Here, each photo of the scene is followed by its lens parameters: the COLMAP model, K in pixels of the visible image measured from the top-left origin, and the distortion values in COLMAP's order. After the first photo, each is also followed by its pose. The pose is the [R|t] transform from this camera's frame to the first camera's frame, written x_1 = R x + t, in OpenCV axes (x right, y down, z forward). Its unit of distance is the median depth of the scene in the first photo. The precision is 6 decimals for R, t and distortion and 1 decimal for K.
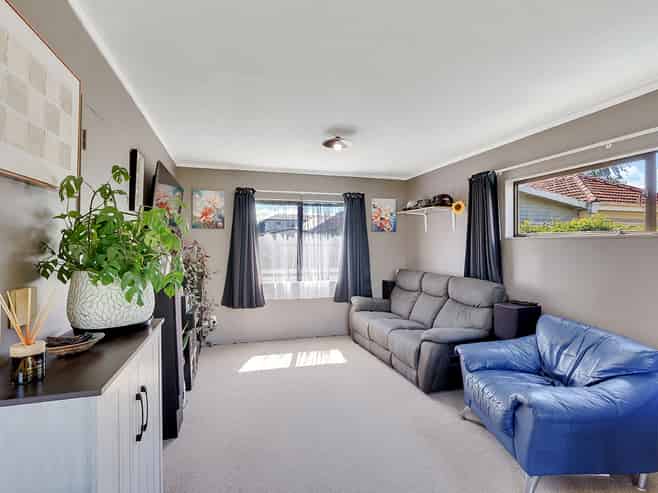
lens RADIAL K [[348.9, 0, 326.0], [0, 348.9, 242.4], [0, 0, 1]] dist [-0.014748, 0.000148]
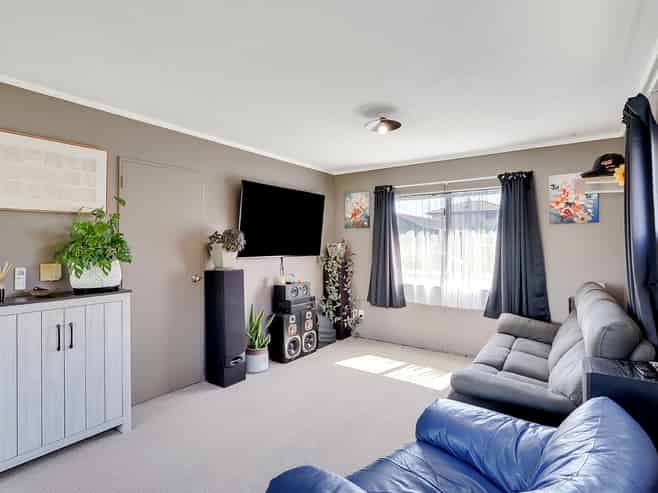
lens RADIAL K [[348.9, 0, 328.5], [0, 348.9, 242.0], [0, 0, 1]] dist [-0.014748, 0.000148]
pose [[0.623391, -0.003242, -0.781904, 0.461416], [0.006667, 0.999977, 0.001170, 0.001116], [0.781882, -0.005942, 0.623398, 0.267435]]
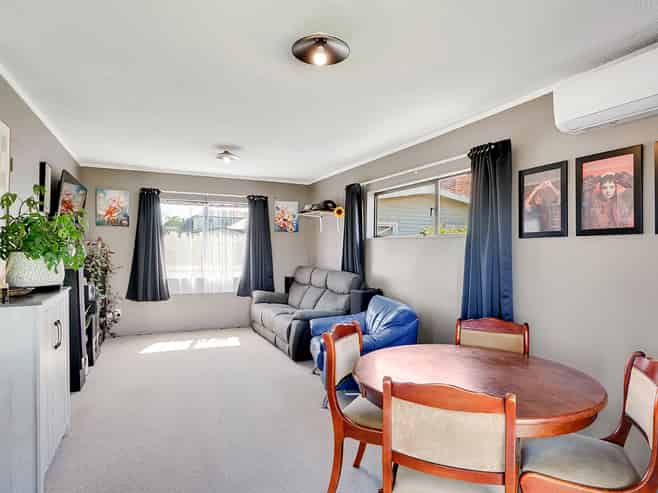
lens RADIAL K [[408.1, 0, 330.7], [0, 408.1, 251.9], [0, 0, 1]] dist [-0.001289, 0.001644]
pose [[0.989457, 0.008751, 0.144563, 0.140276], [-0.011357, 0.999787, 0.017209, 0.009276], [-0.144382, -0.018670, 0.989346, -0.326140]]
